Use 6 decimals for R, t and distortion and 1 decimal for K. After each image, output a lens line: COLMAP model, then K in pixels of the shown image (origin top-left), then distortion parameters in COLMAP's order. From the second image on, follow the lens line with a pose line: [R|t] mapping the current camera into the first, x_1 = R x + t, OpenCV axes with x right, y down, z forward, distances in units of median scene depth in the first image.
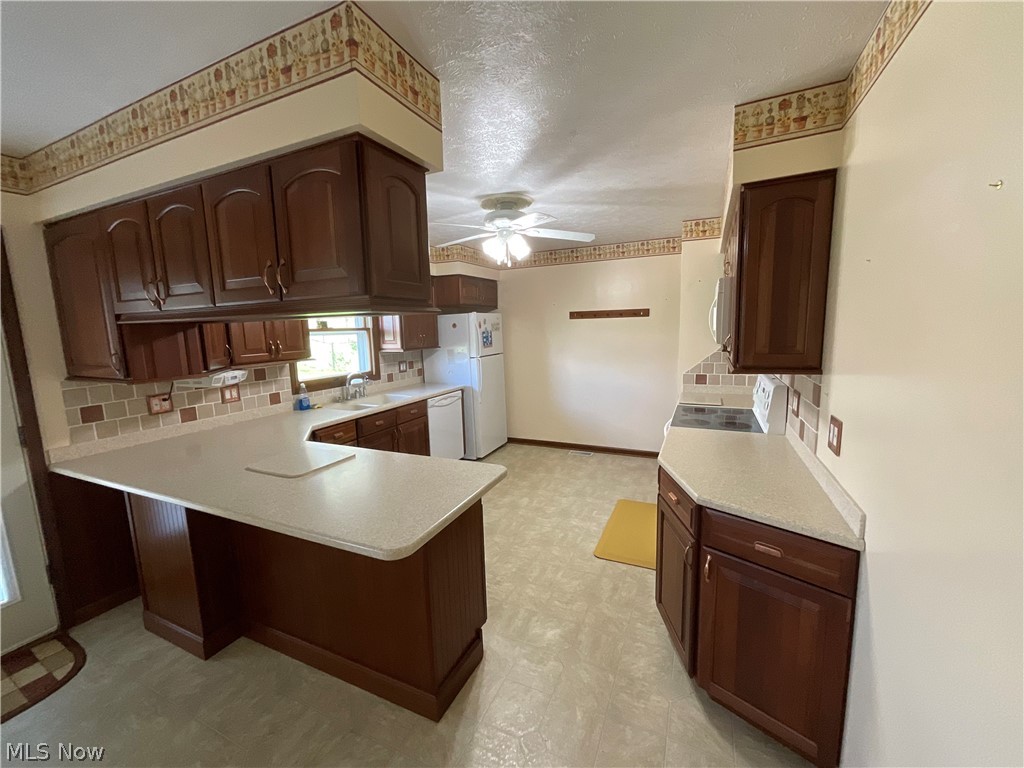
lens RADIAL K [[412.6, 0, 514.3], [0, 412.6, 387.0], [0, 0, 1]] dist [-0.002946, 0.000182]
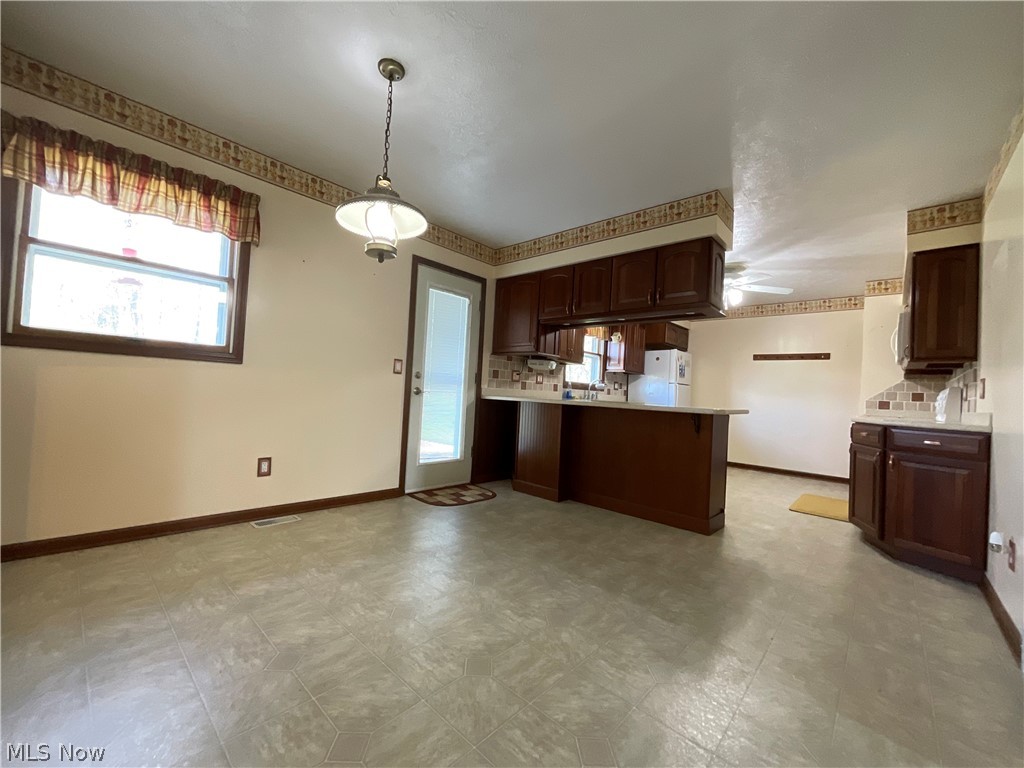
lens RADIAL K [[412.6, 0, 513.6], [0, 412.6, 386.7], [0, 0, 1]] dist [-0.002946, 0.000182]
pose [[0.949976, 0.072474, -0.303798, -0.256412], [-0.121763, 0.981679, -0.146564, 0.278902], [0.287610, 0.176224, 0.941396, -0.544001]]
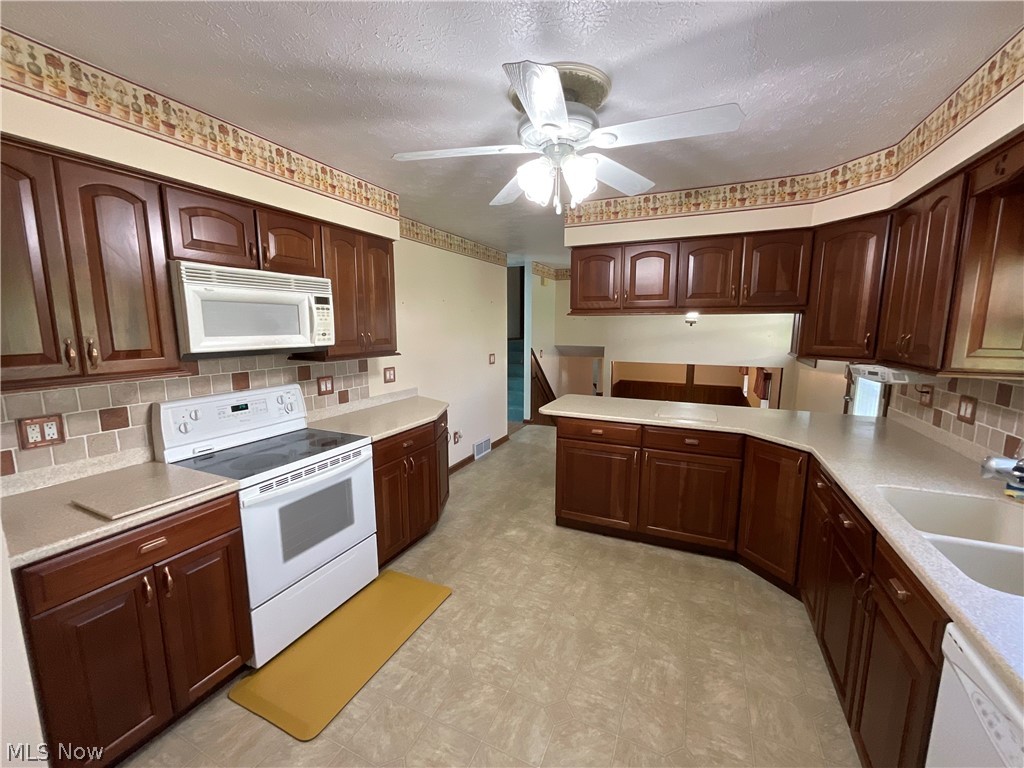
lens RADIAL K [[412.6, 0, 508.1], [0, 412.6, 383.4], [0, 0, 1]] dist [-0.002946, 0.000182]
pose [[-0.999531, 0.025709, 0.016646, 0.044929], [0.029387, 0.958165, 0.284704, -0.218064], [-0.008630, 0.285060, -0.958471, 1.497871]]
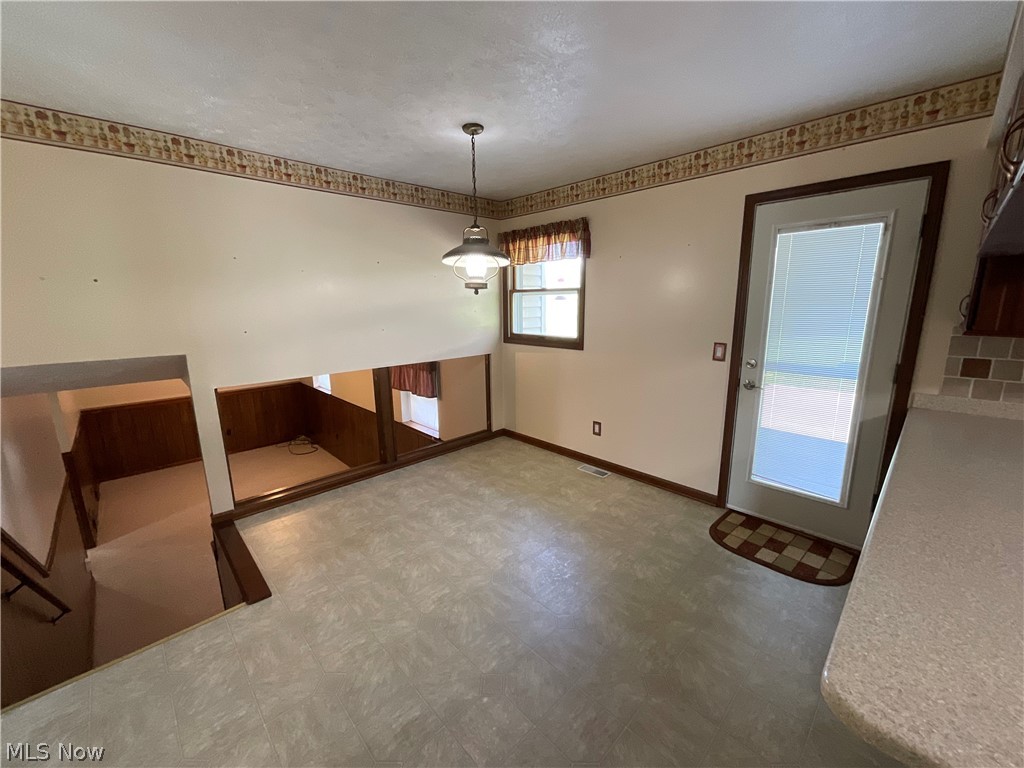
lens RADIAL K [[412.6, 0, 512.8], [0, 412.6, 386.4], [0, 0, 1]] dist [-0.002946, 0.000182]
pose [[-0.363136, 0.220862, -0.905181, 0.083069], [-0.114256, 0.953611, 0.278516, -0.019139], [0.924704, 0.204562, -0.321056, 0.273512]]
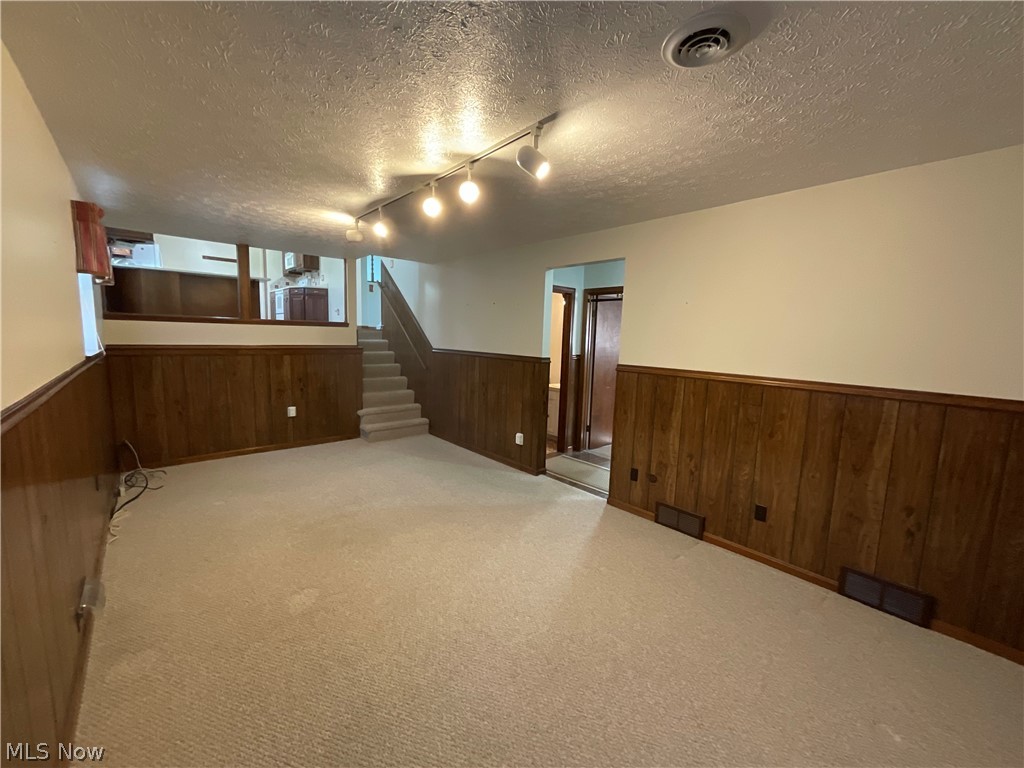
lens RADIAL K [[412.6, 0, 512.4], [0, 412.6, 383.6], [0, 0, 1]] dist [-0.002946, 0.000182]
pose [[0.398175, -0.072186, 0.914465, -1.837428], [0.092620, 0.994968, 0.038212, 0.817821], [-0.912621, 0.069483, 0.402858, -1.890381]]
